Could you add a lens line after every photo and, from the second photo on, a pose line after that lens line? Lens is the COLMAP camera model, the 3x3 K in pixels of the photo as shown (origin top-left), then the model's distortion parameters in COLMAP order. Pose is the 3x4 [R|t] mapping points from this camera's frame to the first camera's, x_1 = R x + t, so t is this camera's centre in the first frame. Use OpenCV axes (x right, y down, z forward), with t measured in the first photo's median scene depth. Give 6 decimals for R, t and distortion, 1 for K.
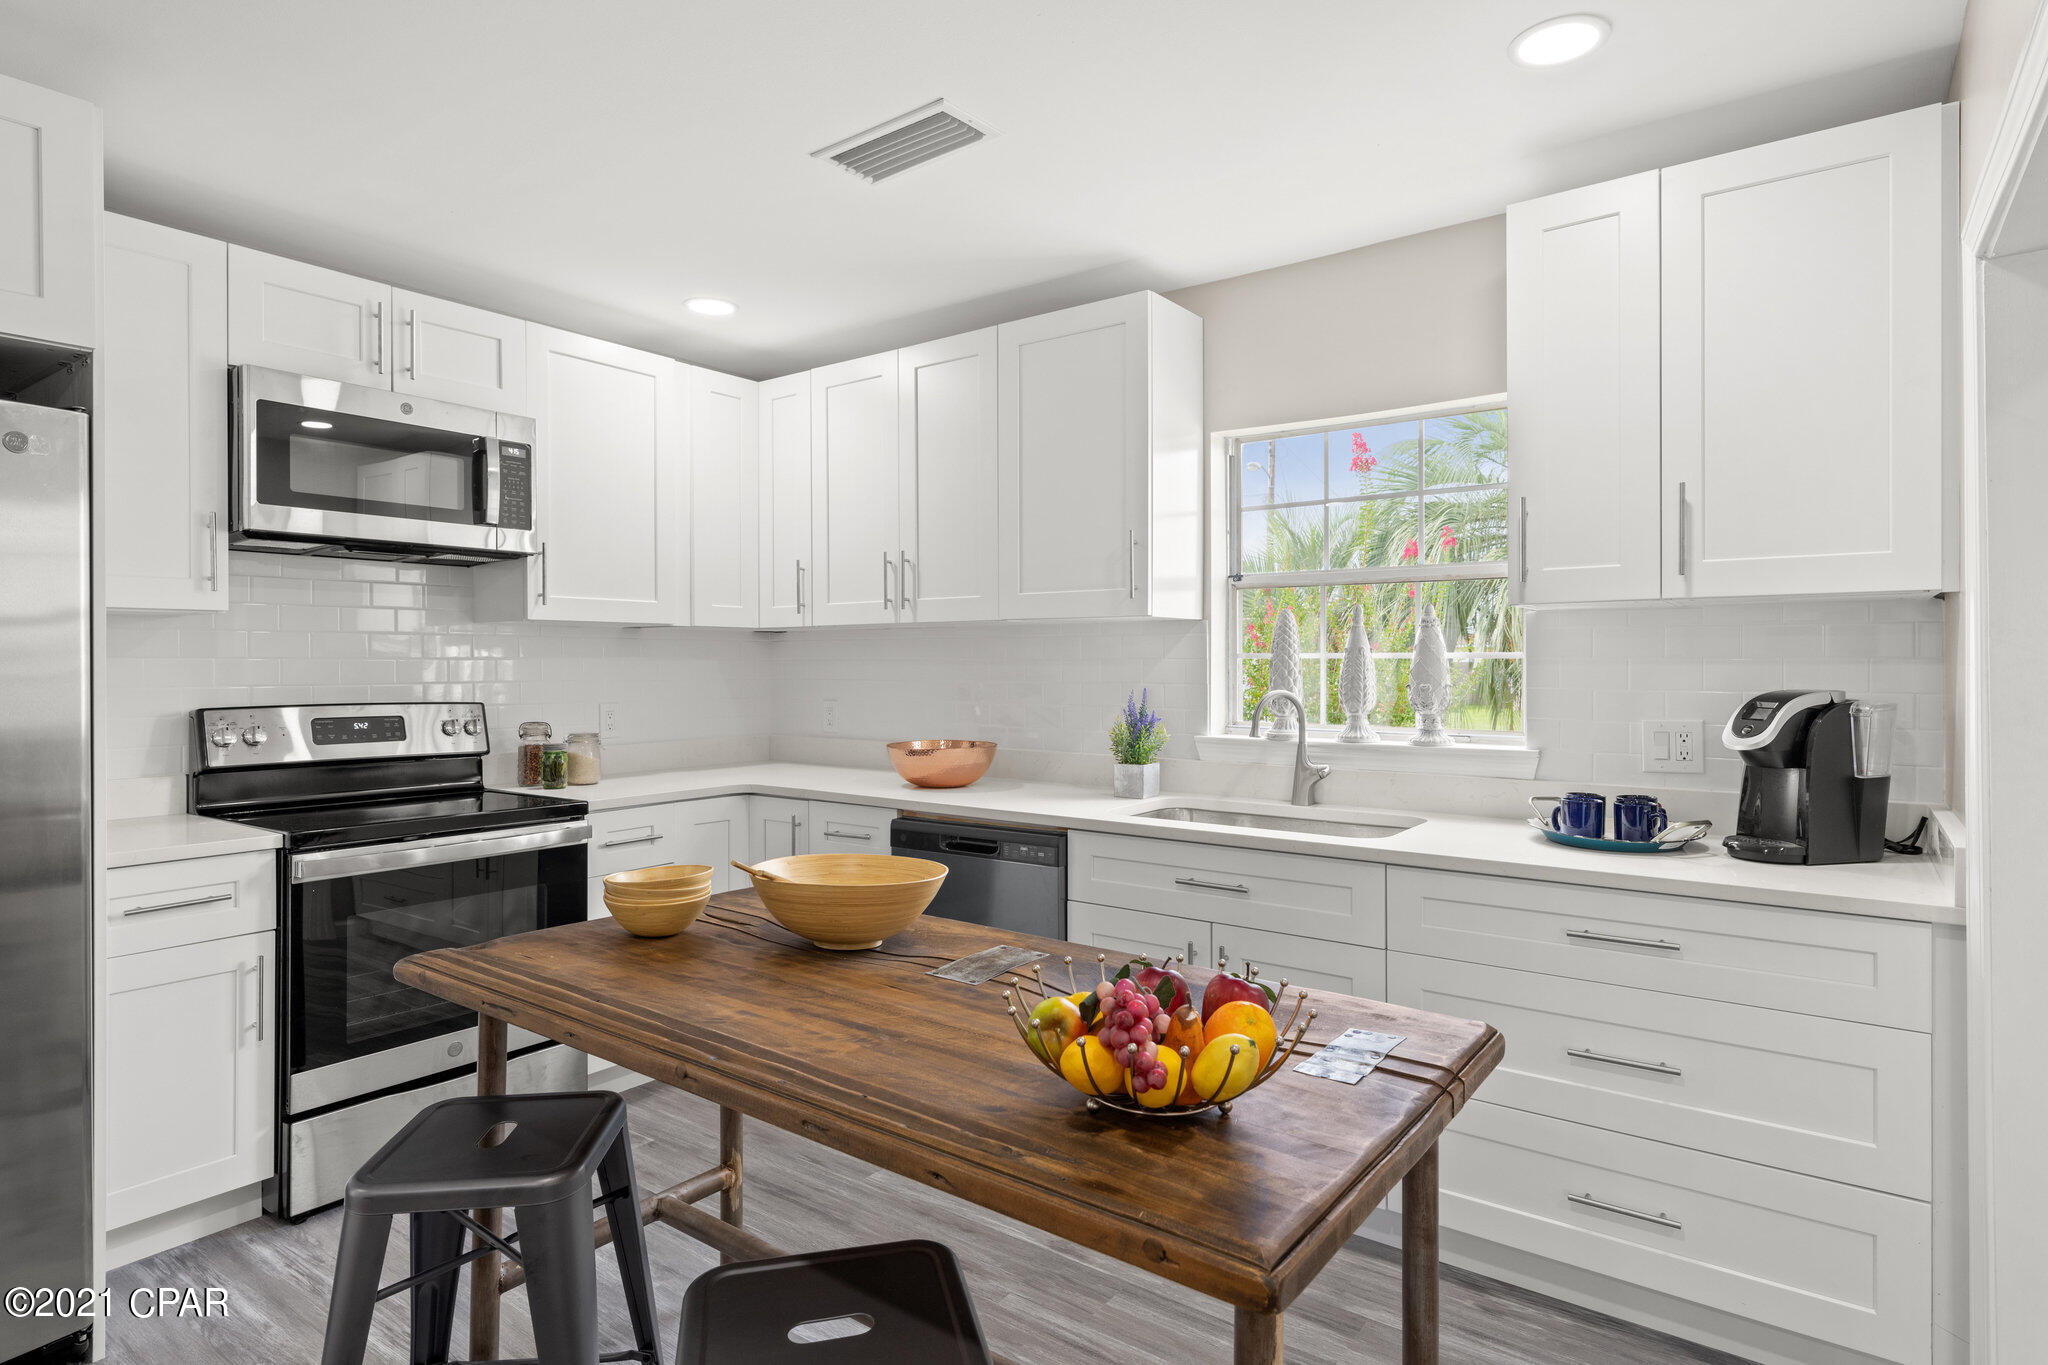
lens RADIAL K [[1092.9, 0, 1027.7], [0, 1092.9, 667.5], [0, 0, 1]] dist [0.002632, 0.001827]
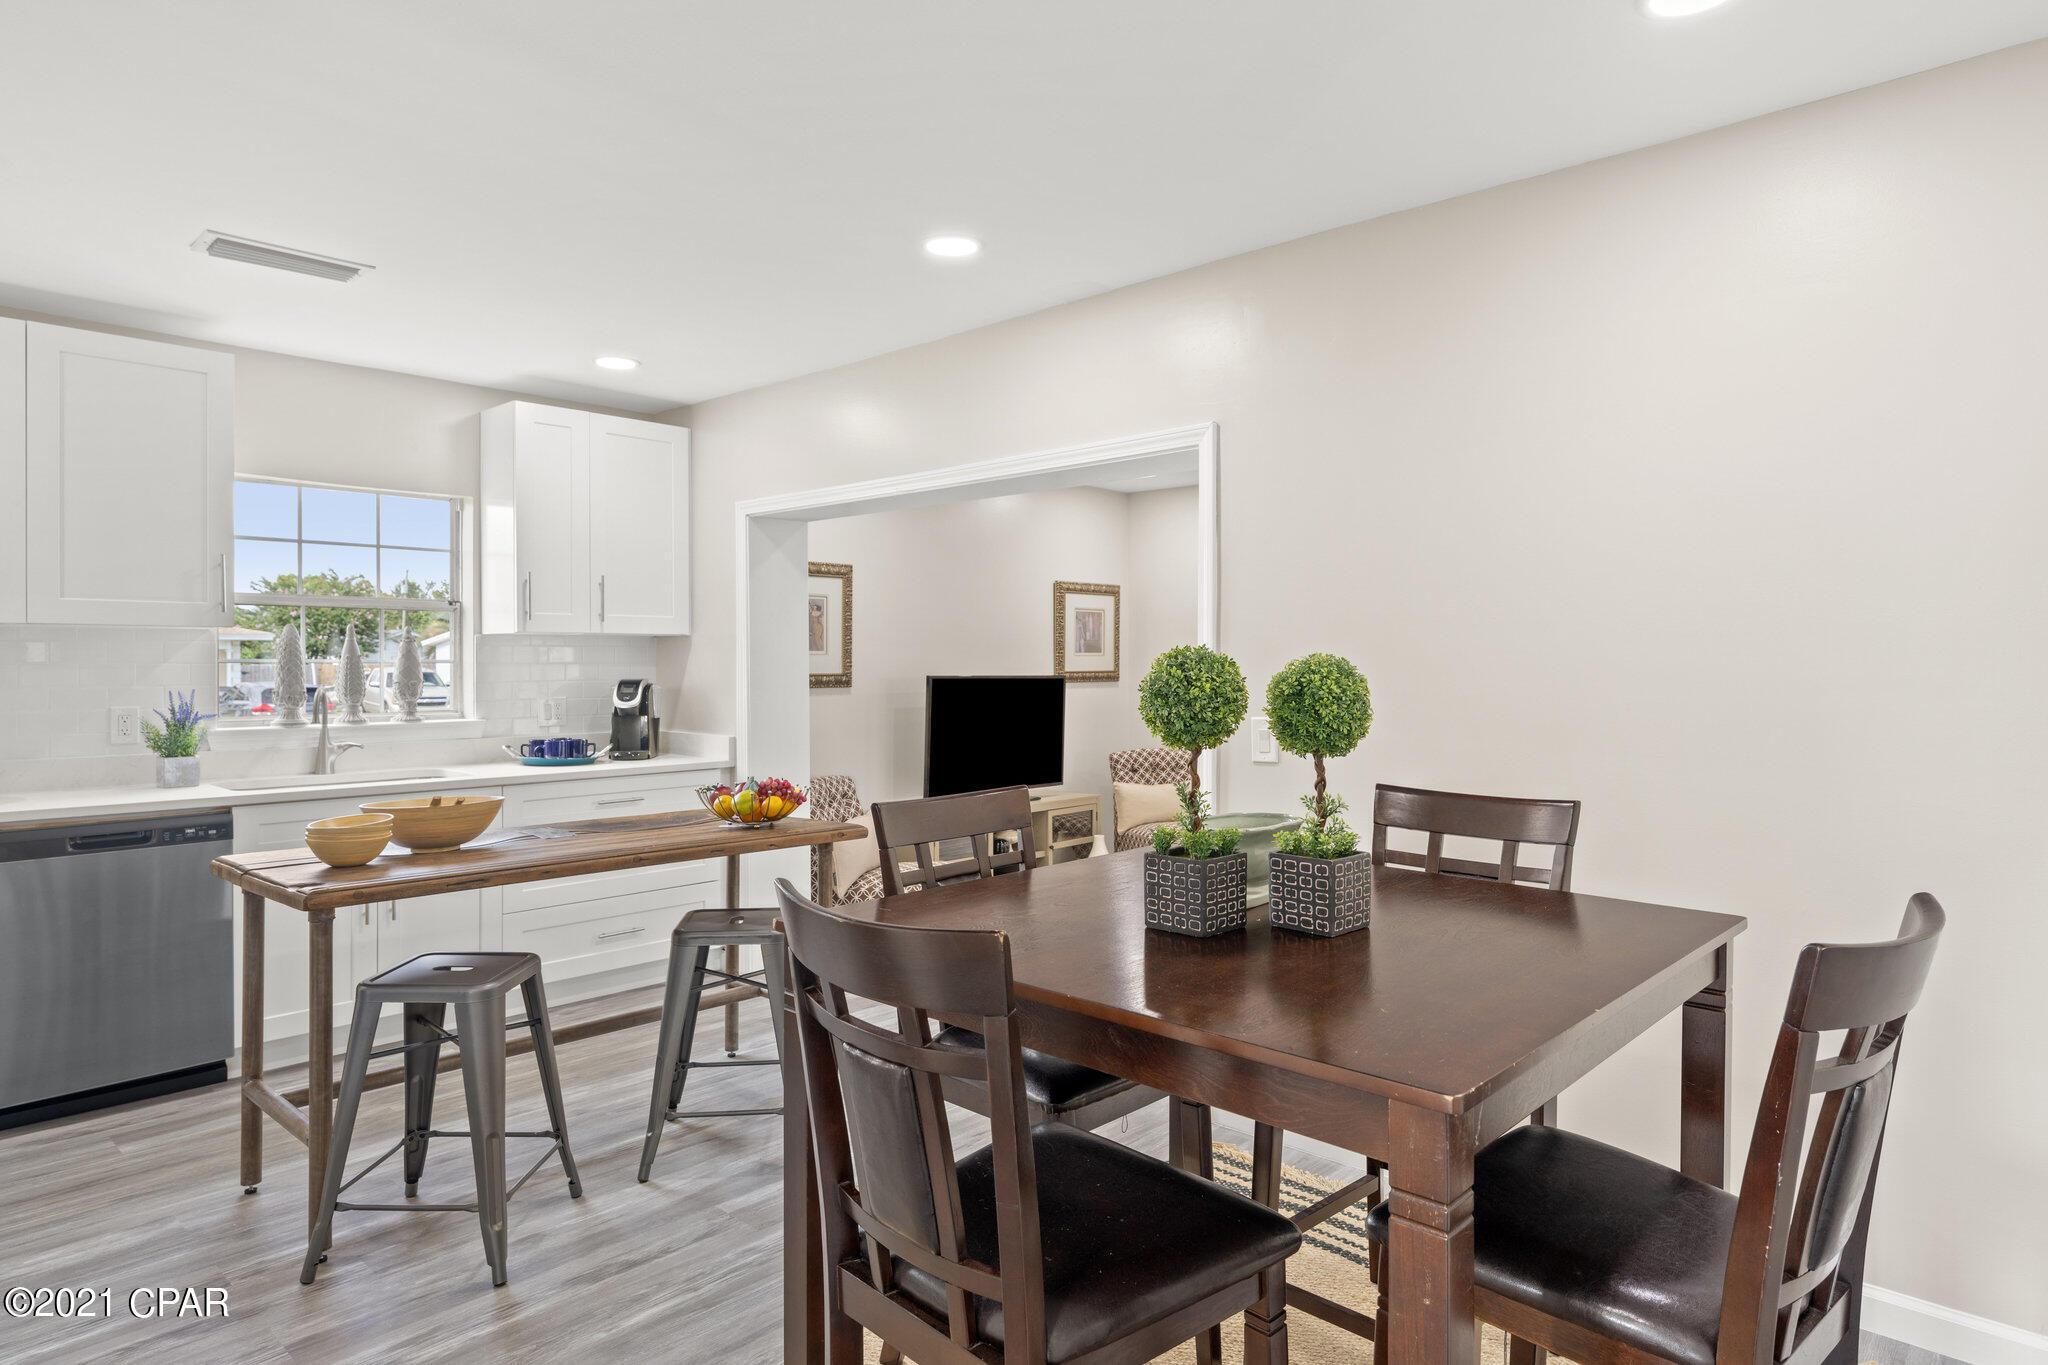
lens RADIAL K [[1191.5, 0, 1022.3], [0, 1191.5, 656.3], [0, 0, 1]] dist [0.019289, -0.000362]
pose [[0.114732, 0.005879, 0.993379, -1.076674], [0.006826, 0.999954, -0.006706, -0.001087], [-0.993373, 0.007550, 0.114686, -0.004737]]
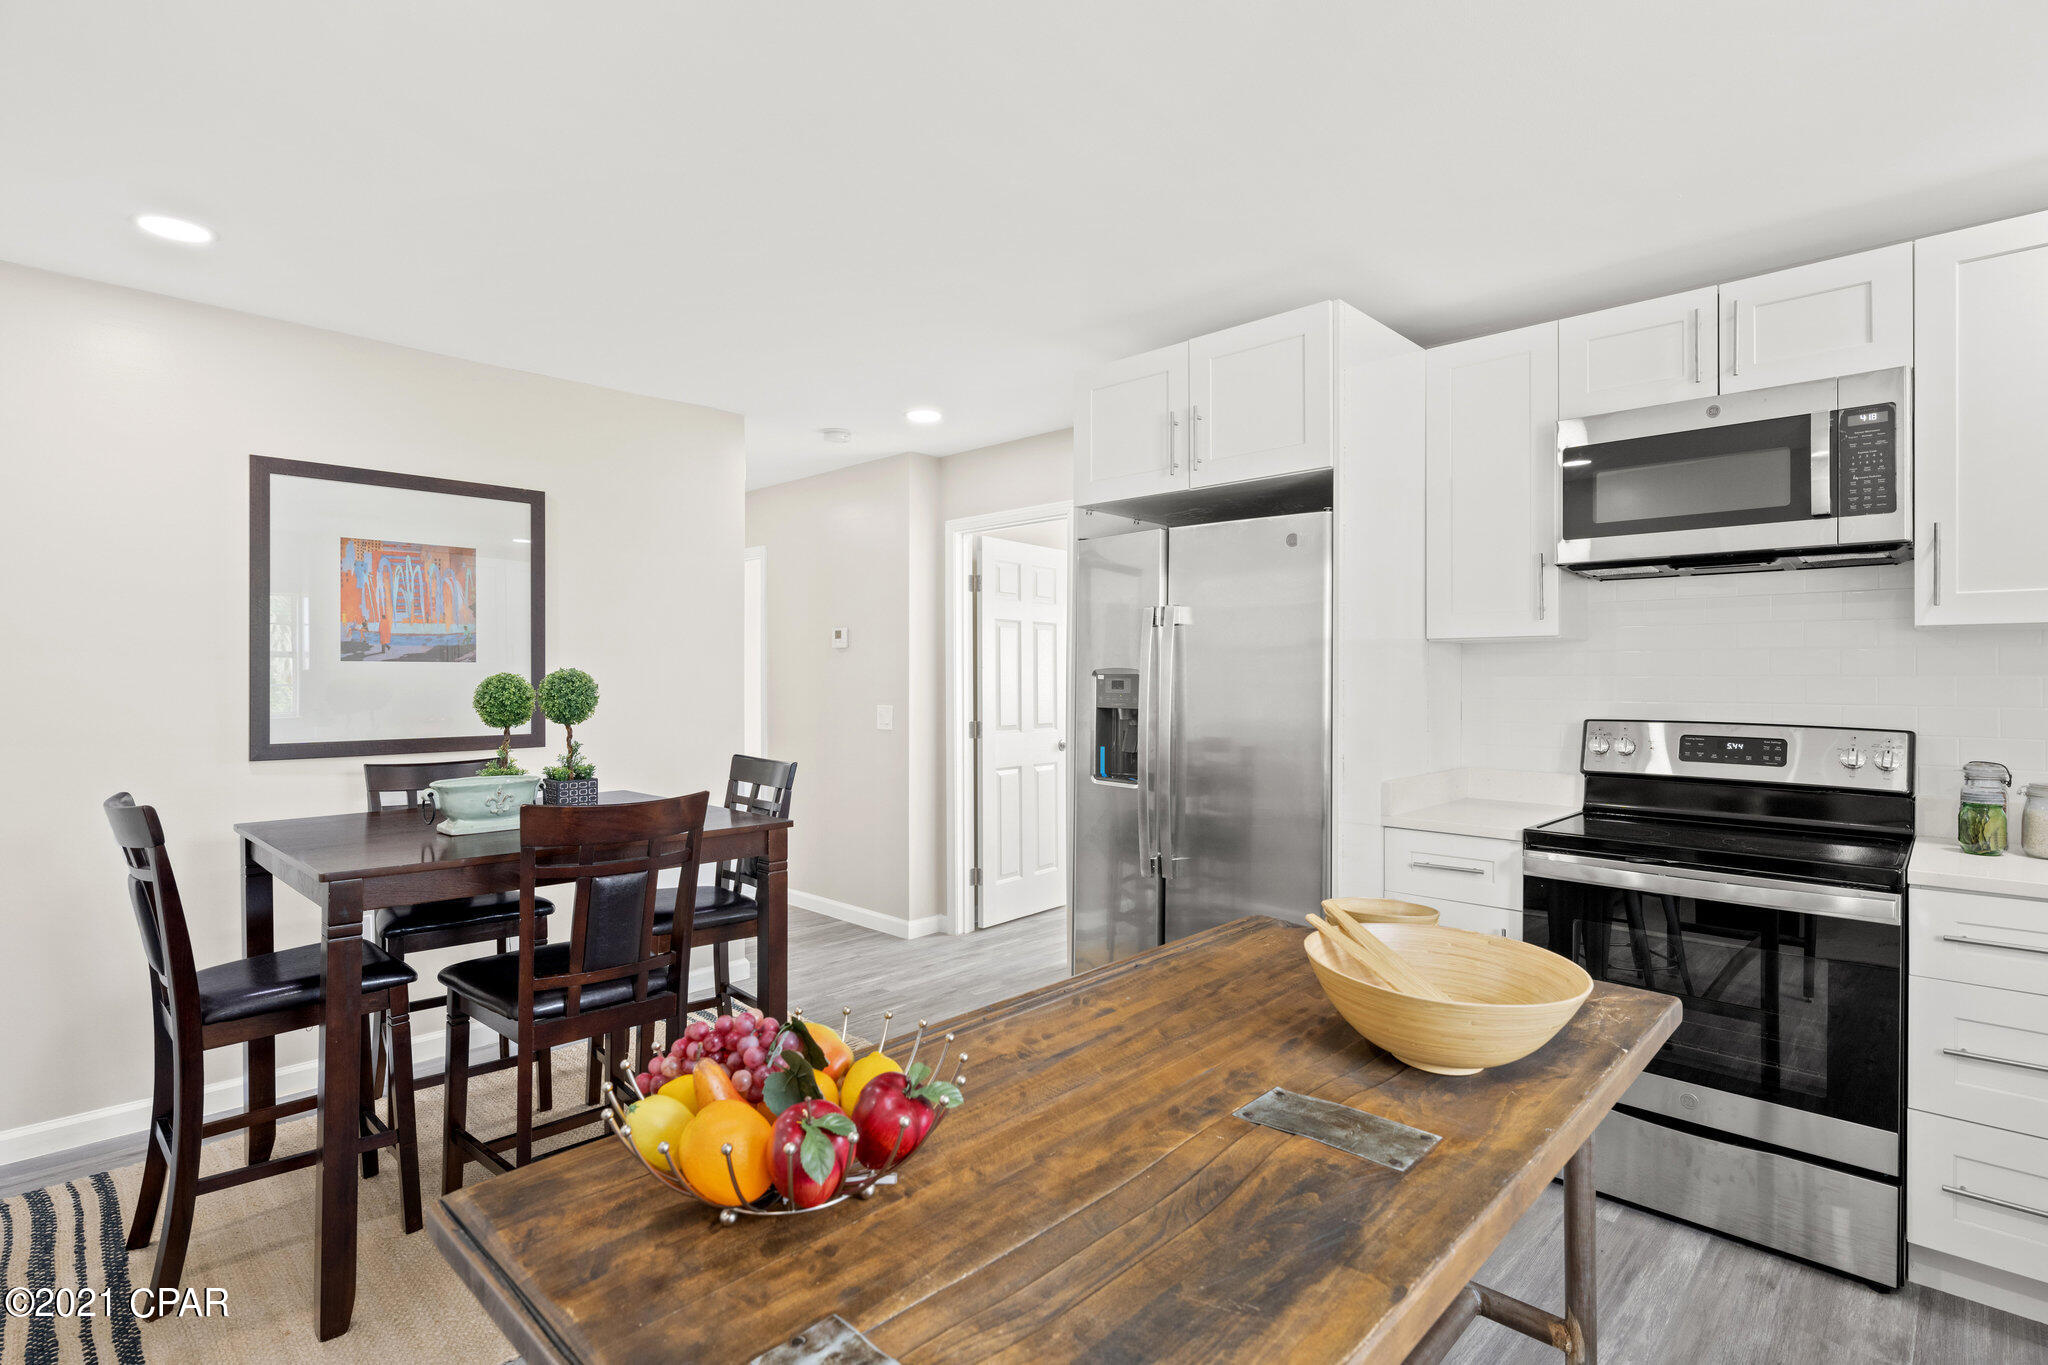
lens RADIAL K [[999.9, 0, 1028.3], [0, 999.9, 674.0], [0, 0, 1]] dist [0.001971, 0.000247]
pose [[-0.124572, -0.001511, -0.992209, 0.342442], [-0.007477, 0.999972, -0.000584, -0.005227], [0.992182, 0.007346, -0.124580, 0.497916]]
